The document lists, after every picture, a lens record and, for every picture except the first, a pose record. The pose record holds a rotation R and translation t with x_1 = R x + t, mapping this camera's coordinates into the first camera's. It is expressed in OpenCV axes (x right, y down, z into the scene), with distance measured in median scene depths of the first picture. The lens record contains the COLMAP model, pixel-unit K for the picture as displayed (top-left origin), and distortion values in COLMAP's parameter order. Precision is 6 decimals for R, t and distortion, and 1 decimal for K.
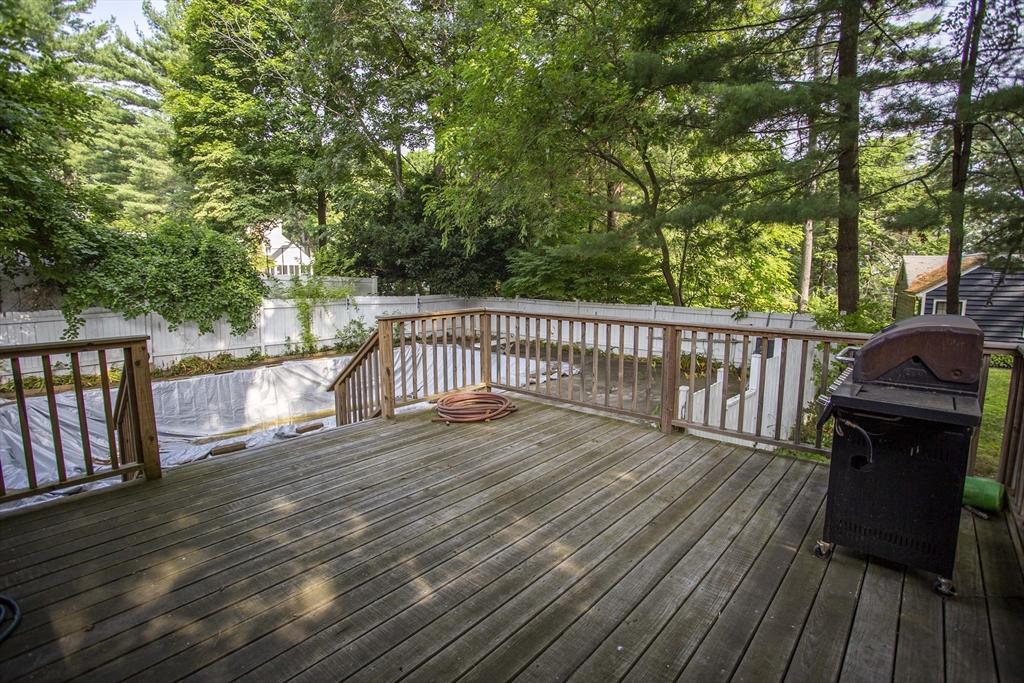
lens RADIAL K [[503.9, 0, 518.7], [0, 503.9, 345.1], [0, 0, 1]] dist [-0.048789, 0.014060]
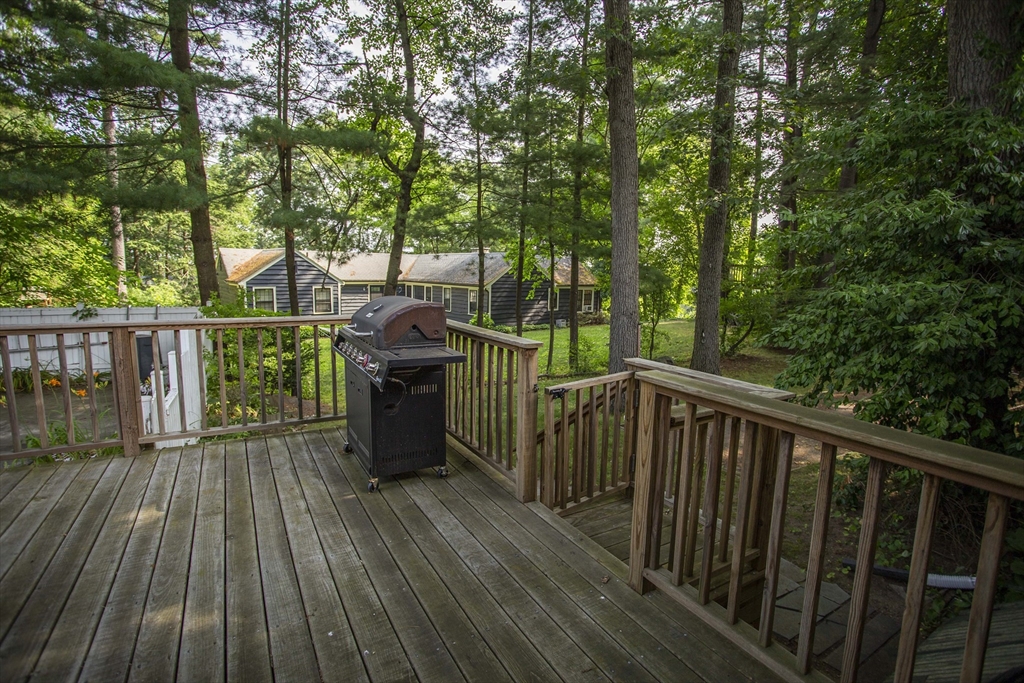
lens RADIAL K [[503.9, 0, 520.7], [0, 503.9, 339.2], [0, 0, 1]] dist [-0.048789, 0.014060]
pose [[0.311181, -0.120774, 0.942645, -0.326028], [0.112726, 0.989580, 0.089575, -0.022012], [-0.943641, 0.078386, 0.321553, 0.147292]]
